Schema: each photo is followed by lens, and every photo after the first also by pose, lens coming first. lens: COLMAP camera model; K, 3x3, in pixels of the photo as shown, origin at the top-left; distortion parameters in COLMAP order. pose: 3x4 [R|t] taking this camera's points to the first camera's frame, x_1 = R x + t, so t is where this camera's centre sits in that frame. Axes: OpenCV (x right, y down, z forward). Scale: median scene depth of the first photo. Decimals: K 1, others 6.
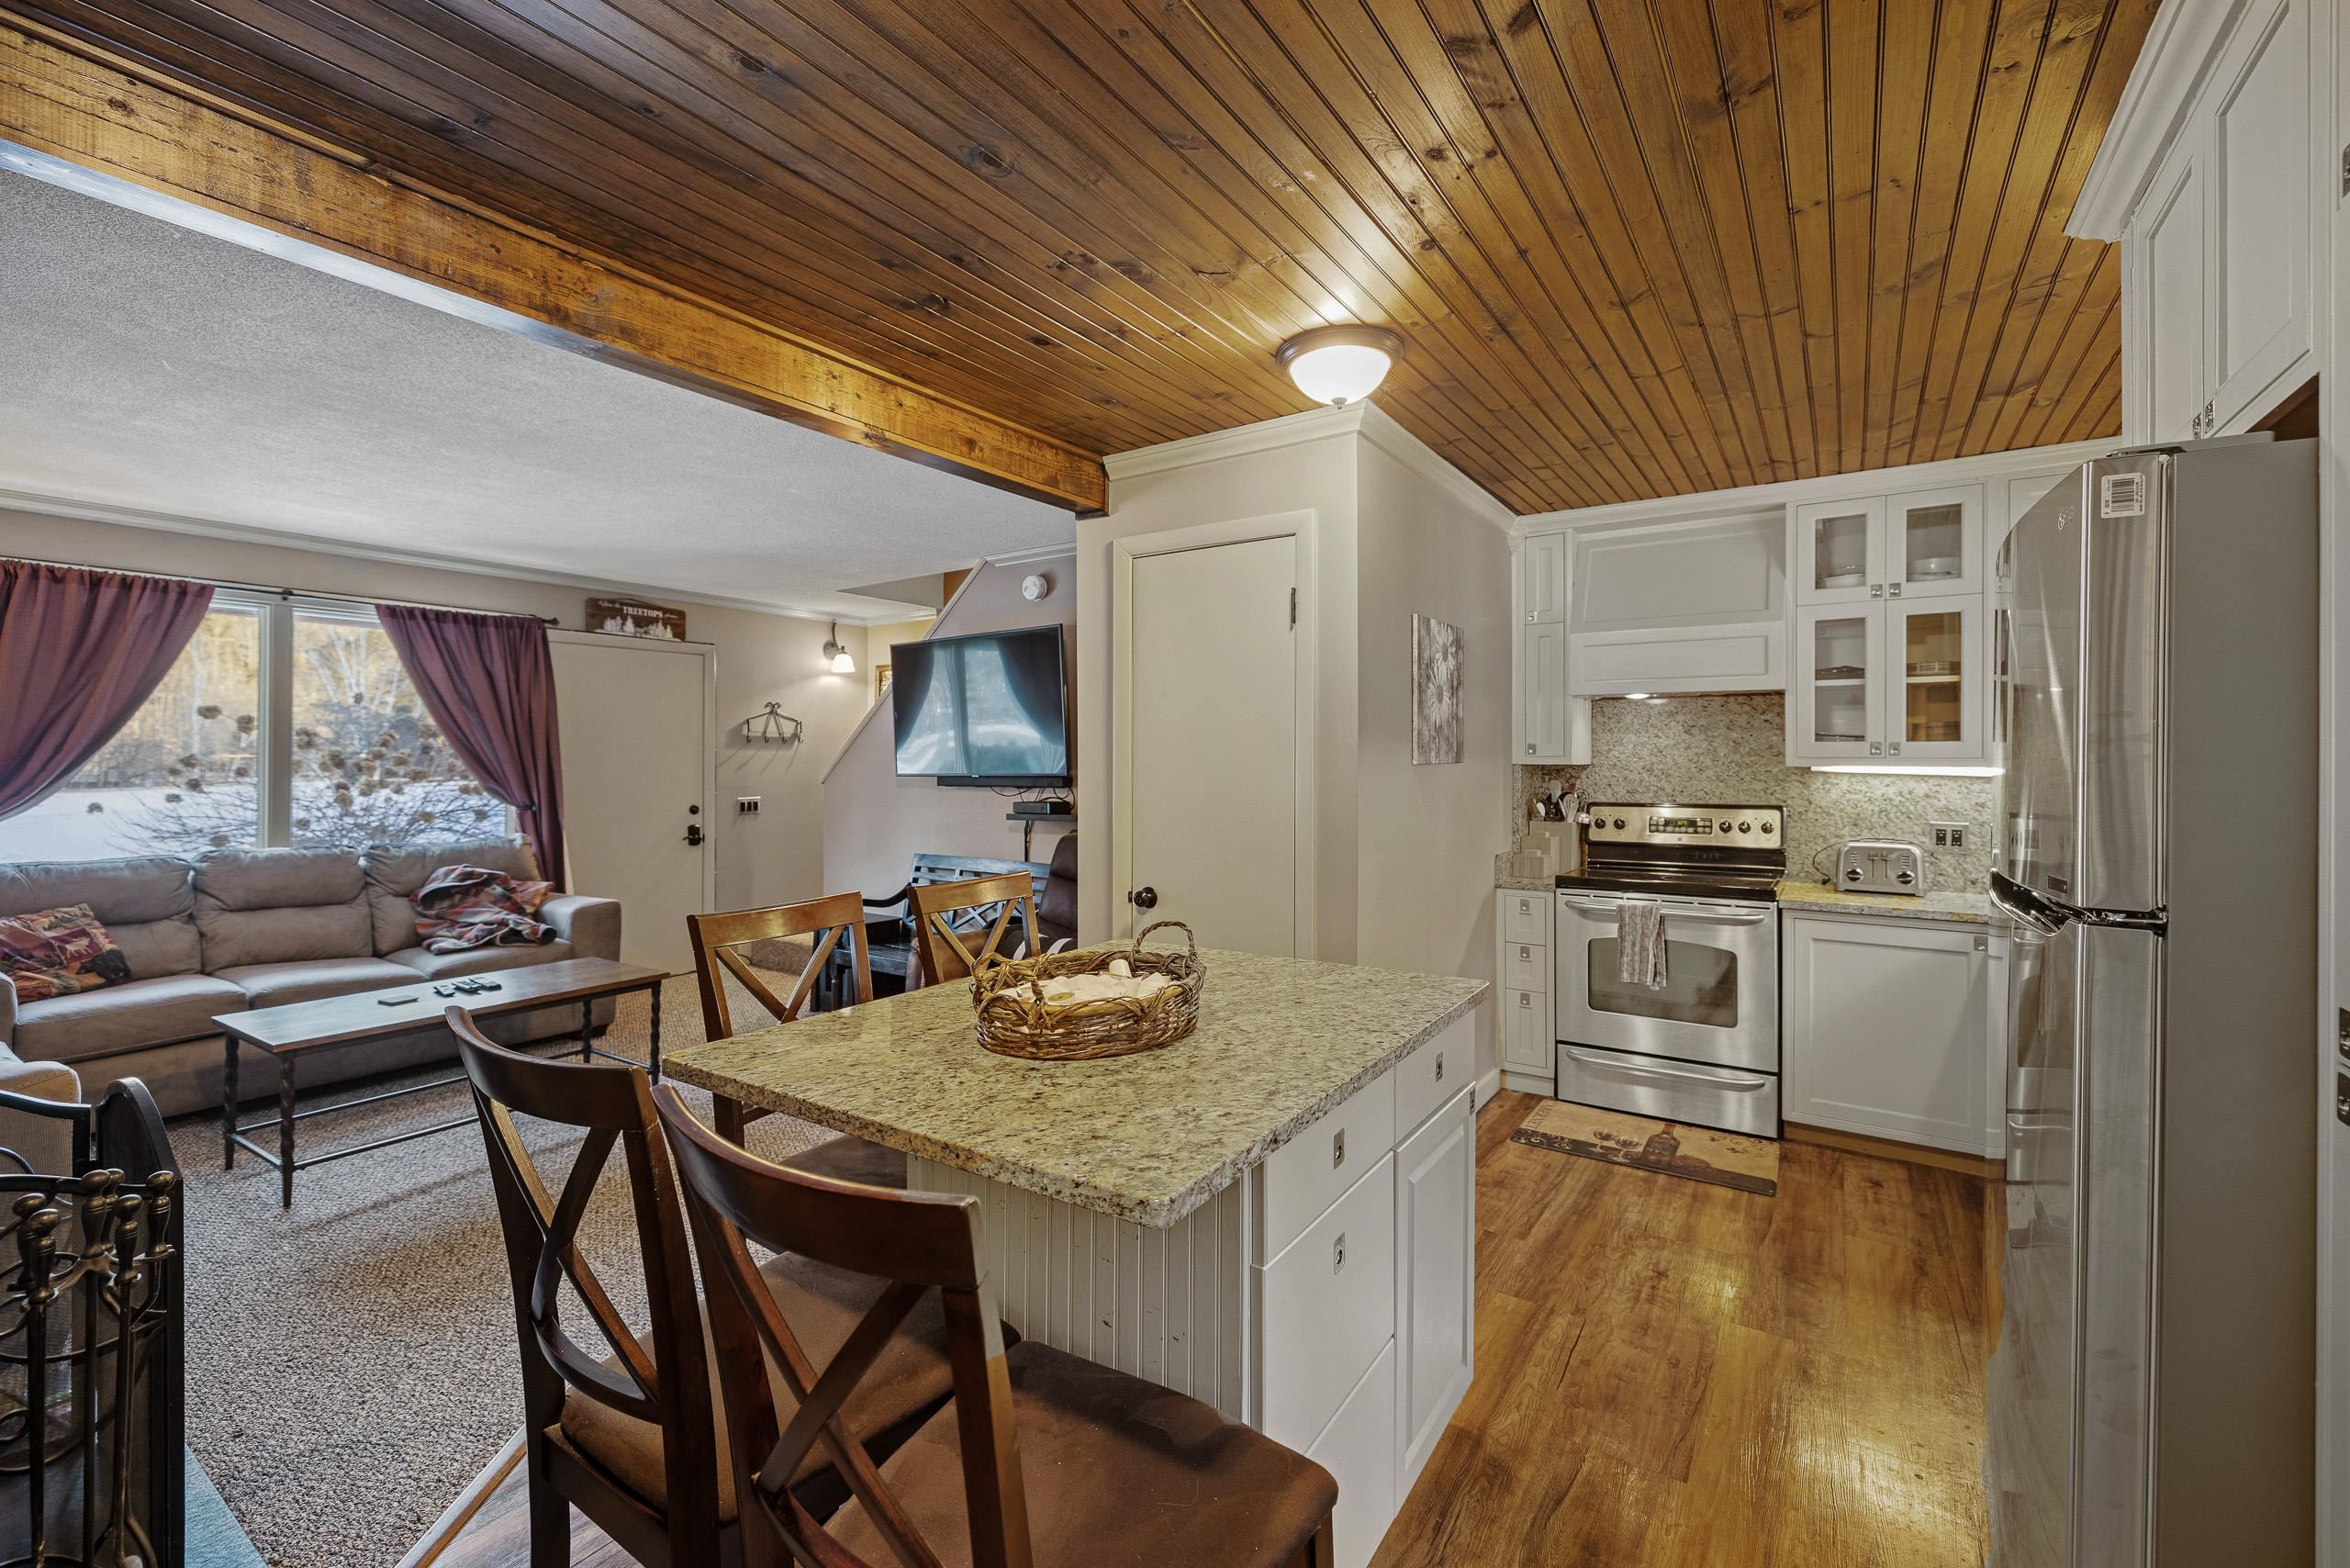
lens RADIAL K [[984.3, 0, 1164.2], [0, 984.3, 758.2], [0, 0, 1]] dist [-0.000443, -0.000131]
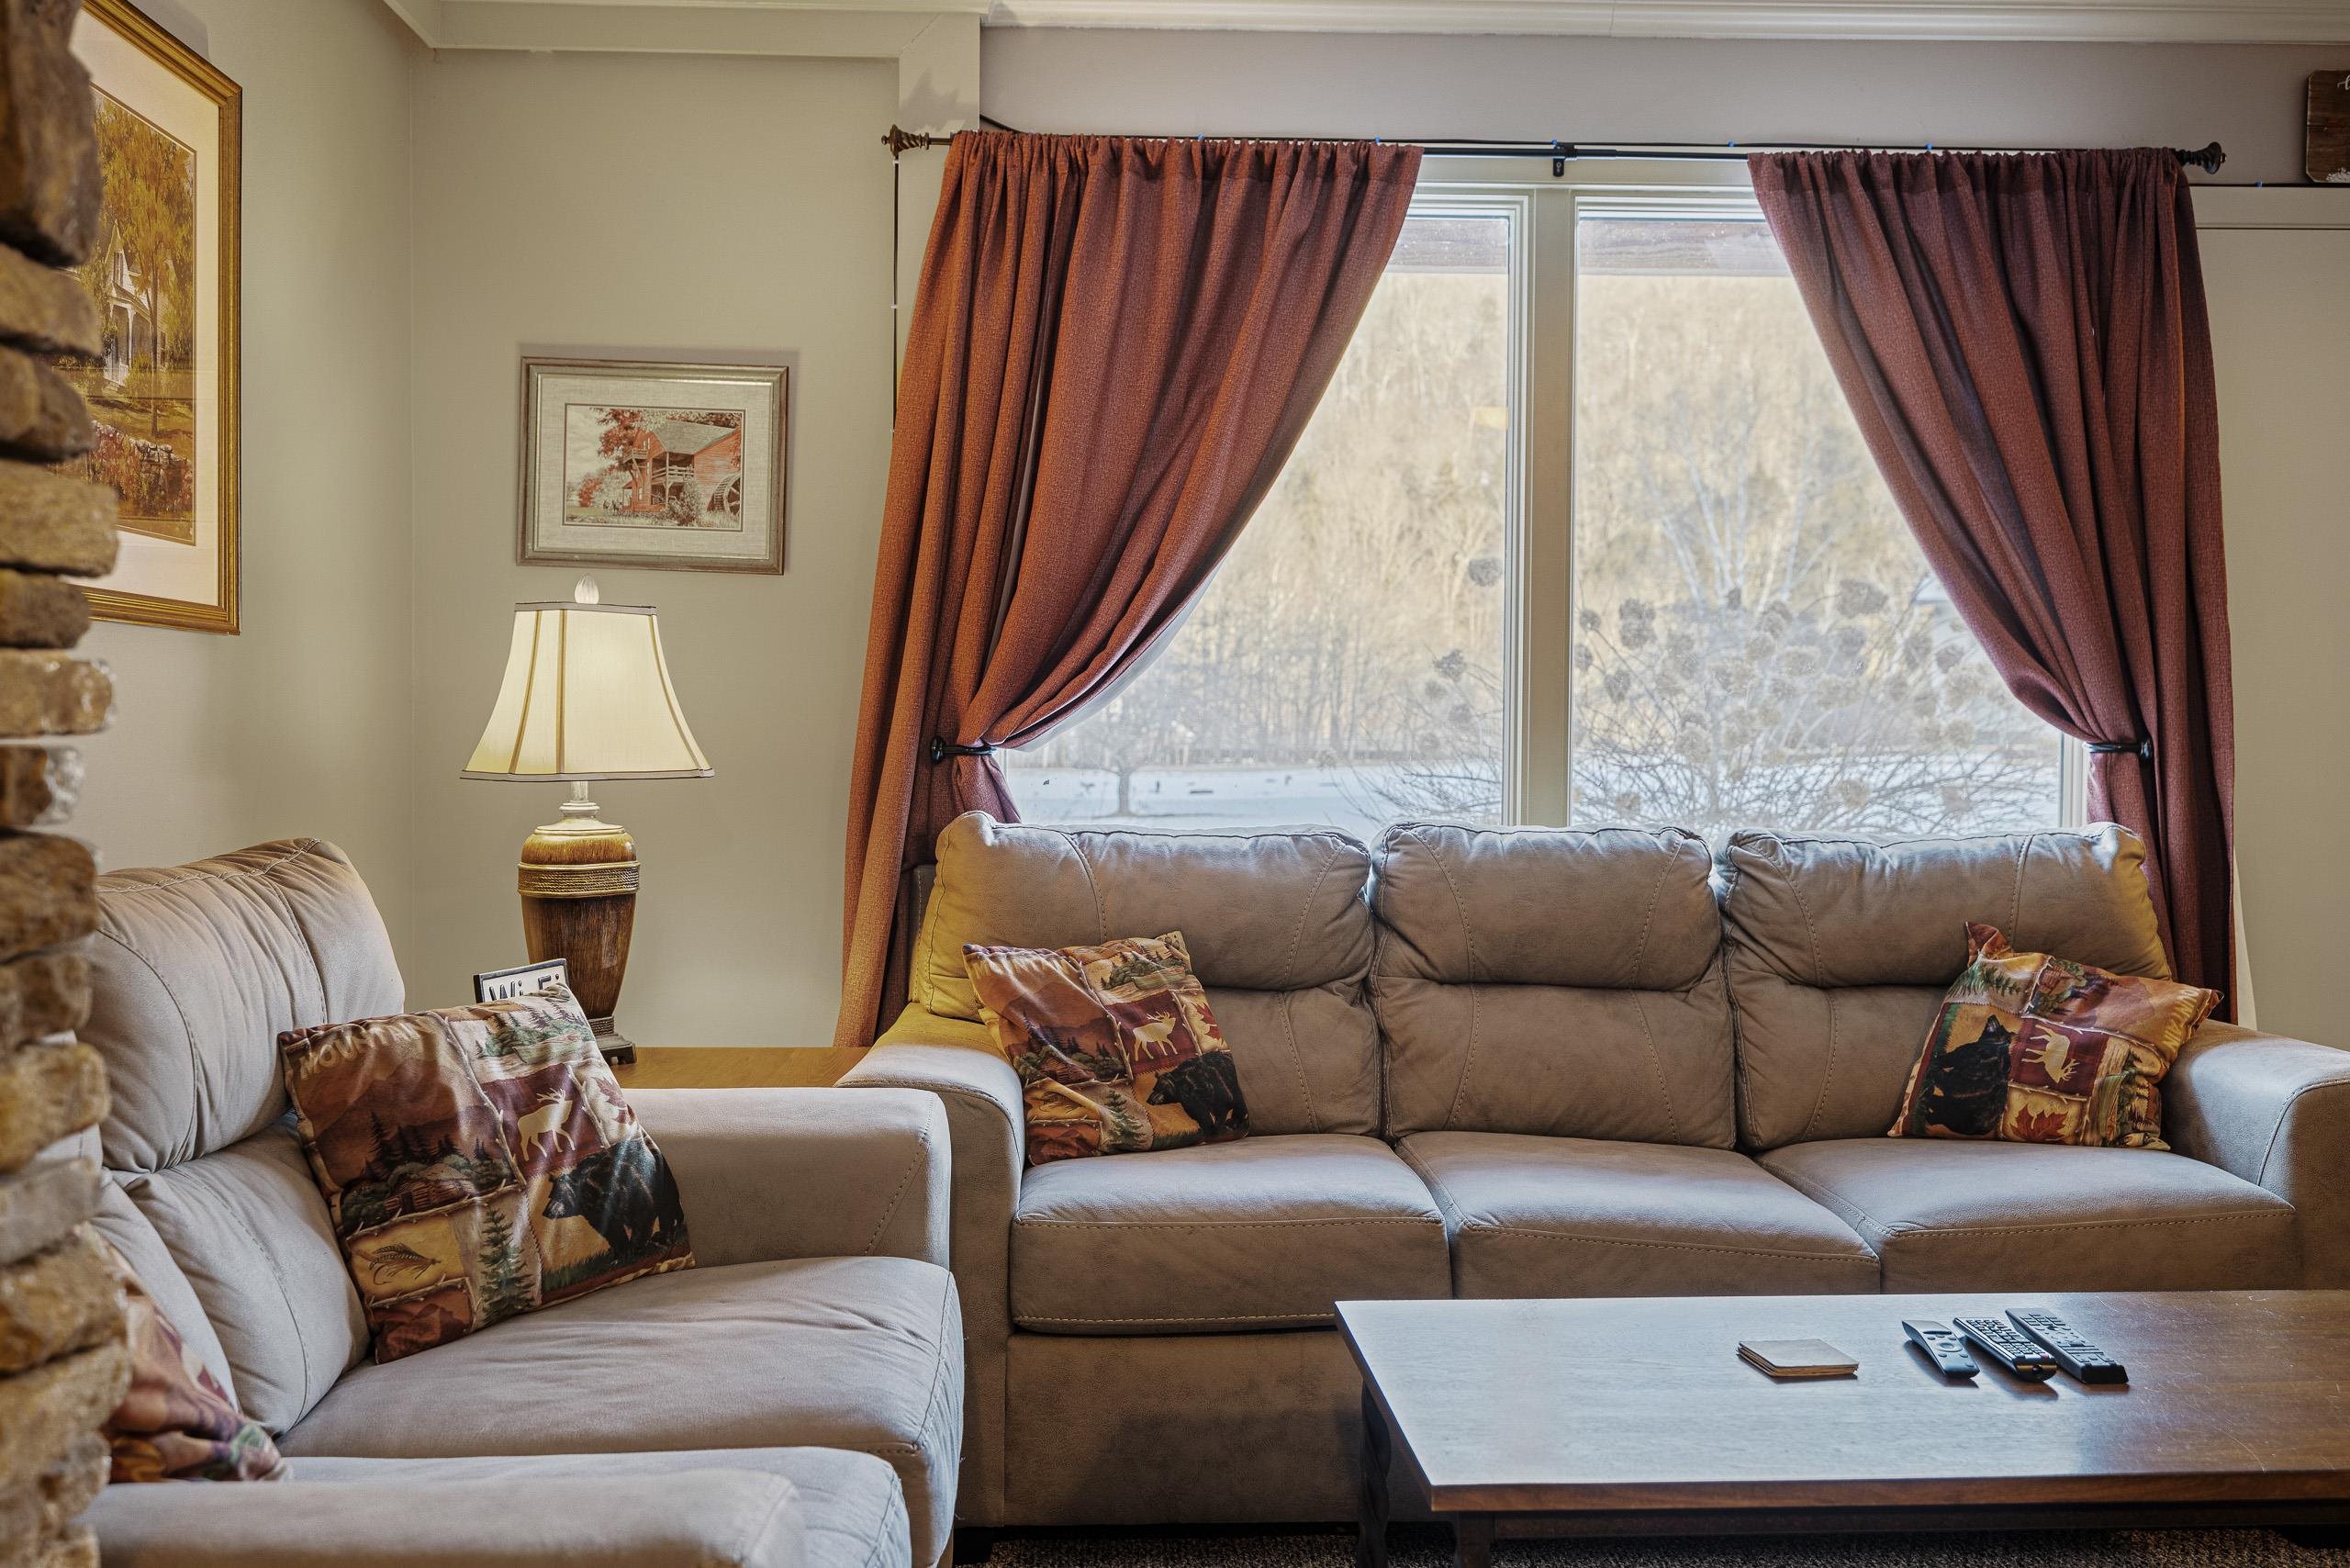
lens RADIAL K [[2254.3, 0, 1175.0], [0, 2254.3, 784.0], [0, 0, 1]] dist [-0.006584, 0.006603]
pose [[0.598399, 0.024572, -0.800822, -0.323179], [-0.000556, 0.999542, 0.030253, 0.054093], [0.801198, -0.017658, 0.598138, 0.411129]]
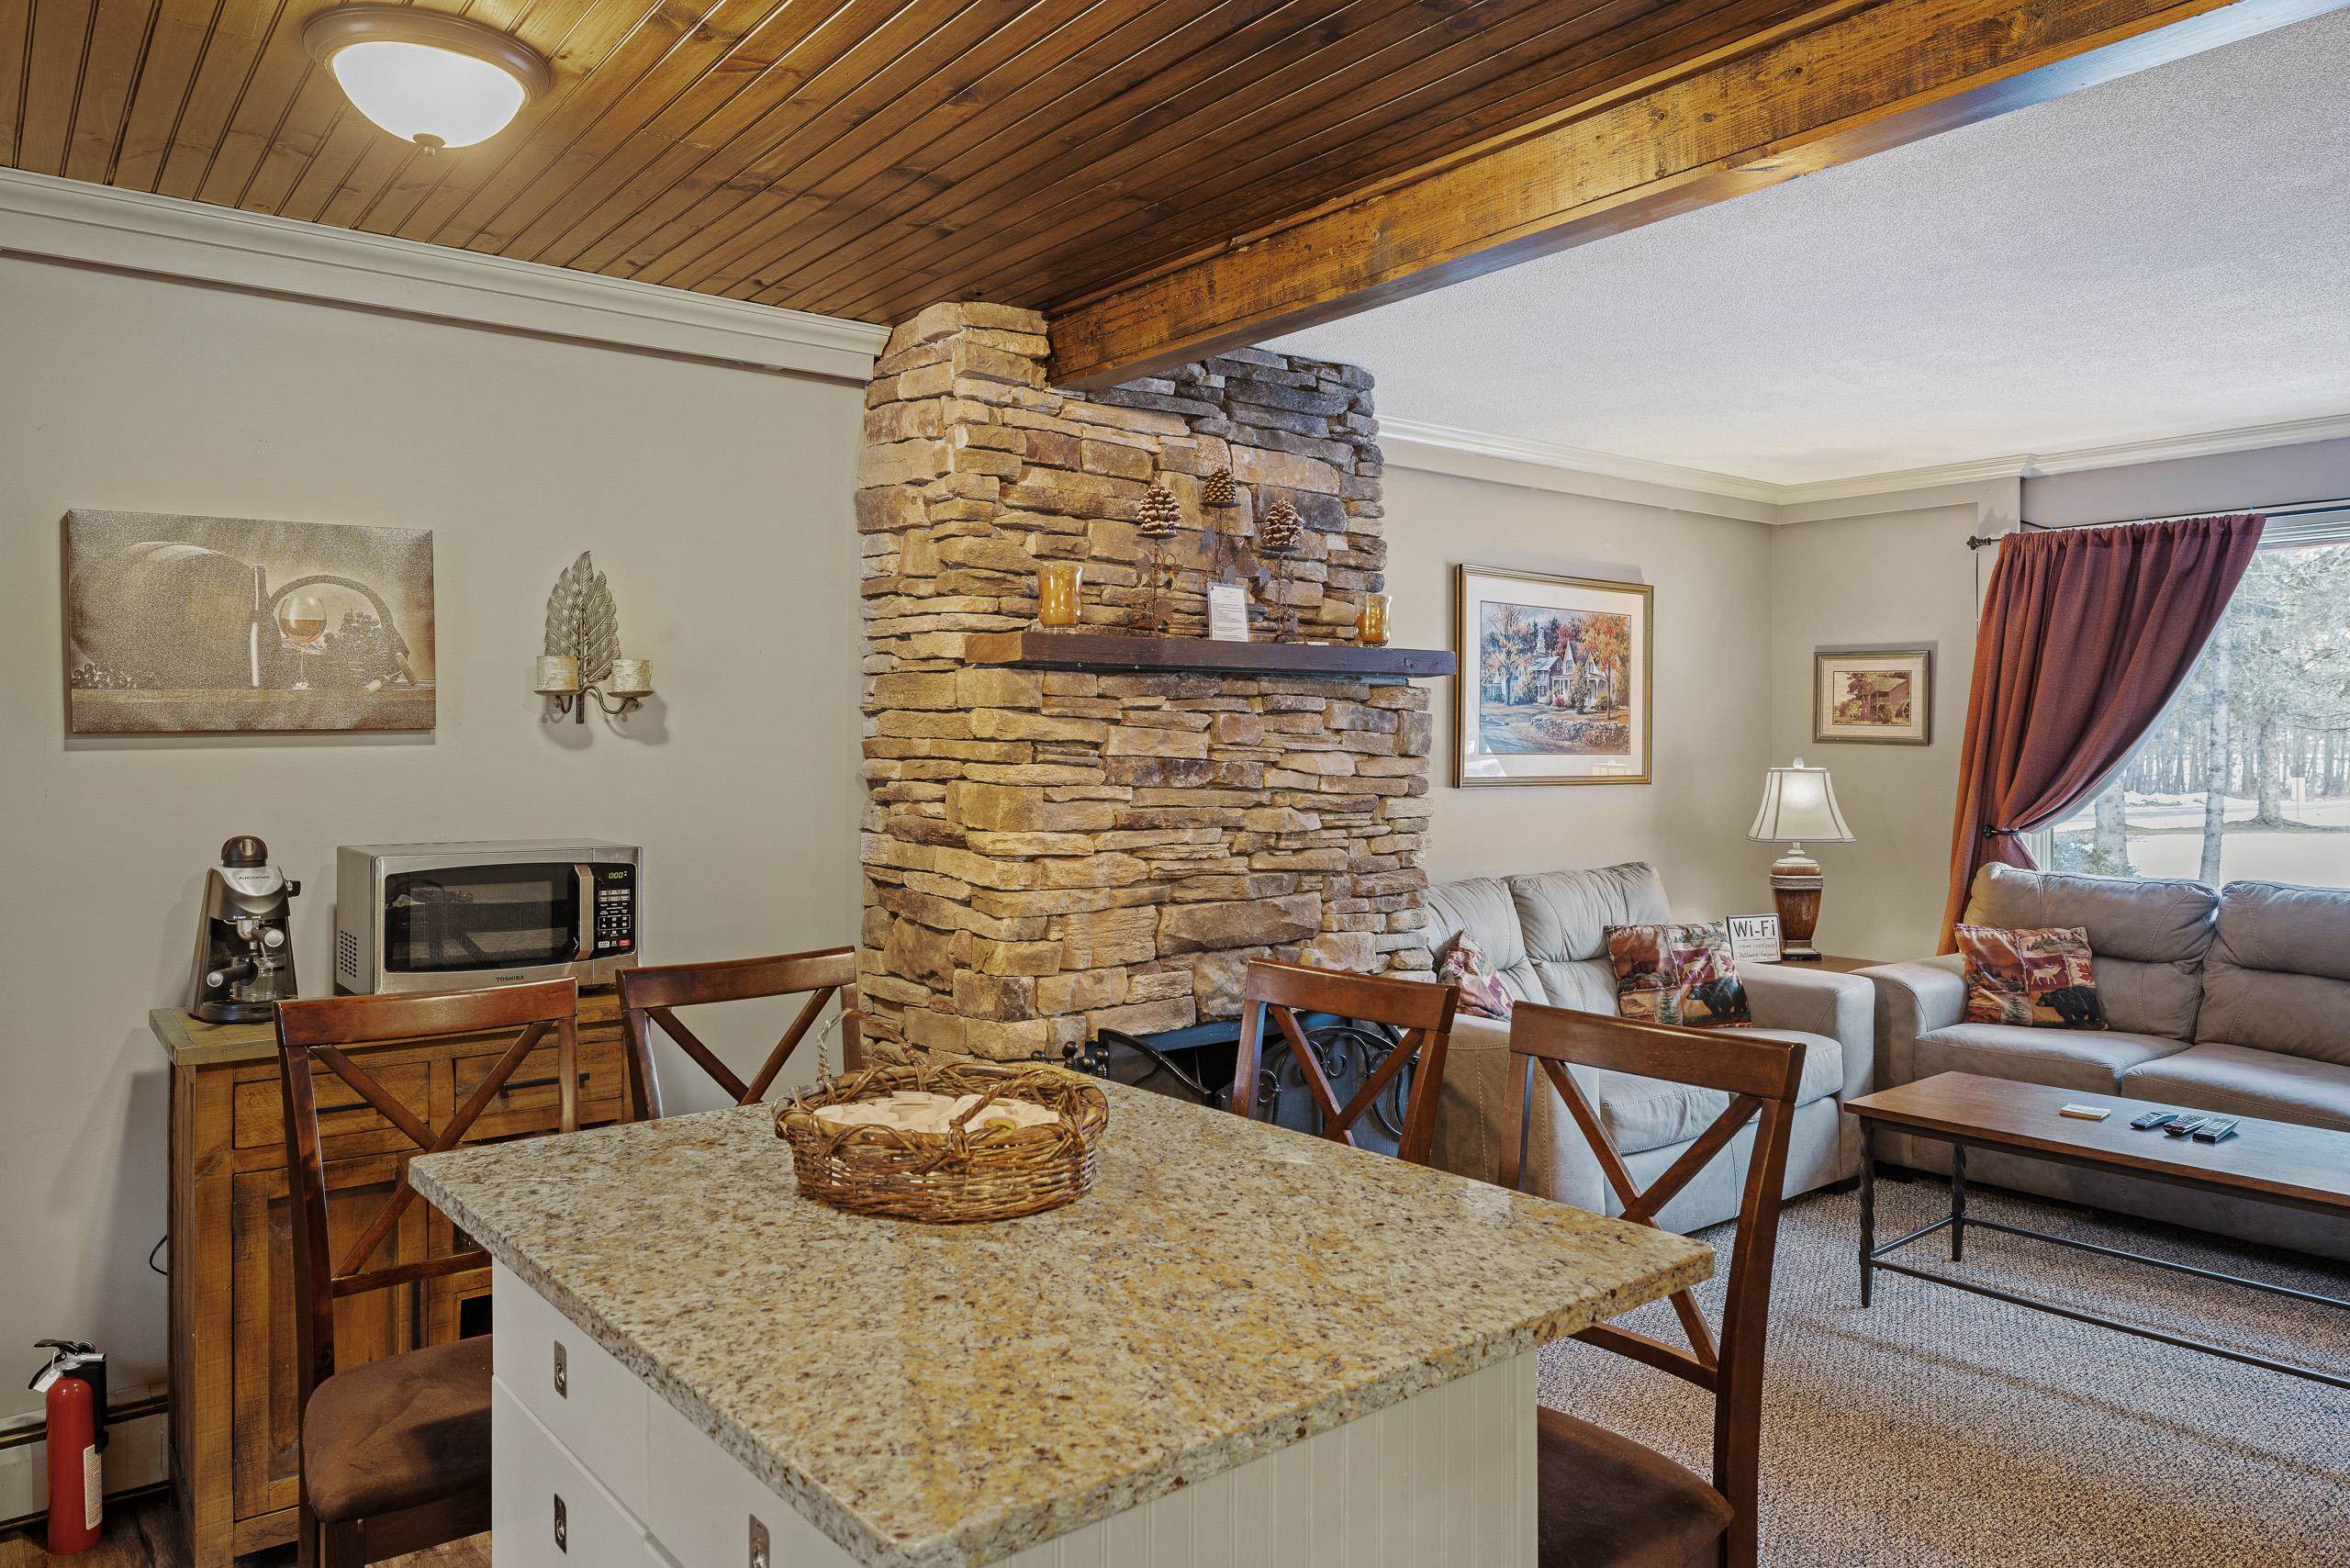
lens RADIAL K [[1545.6, 0, 1164.9], [0, 1545.6, 738.8], [0, 0, 1]] dist [-0.000283, 0.000865]
pose [[-0.293354, -0.003680, -0.955997, 0.380061], [0.006797, 0.999959, -0.005935, -0.010686], [0.955980, -0.008239, -0.293317, 0.604919]]
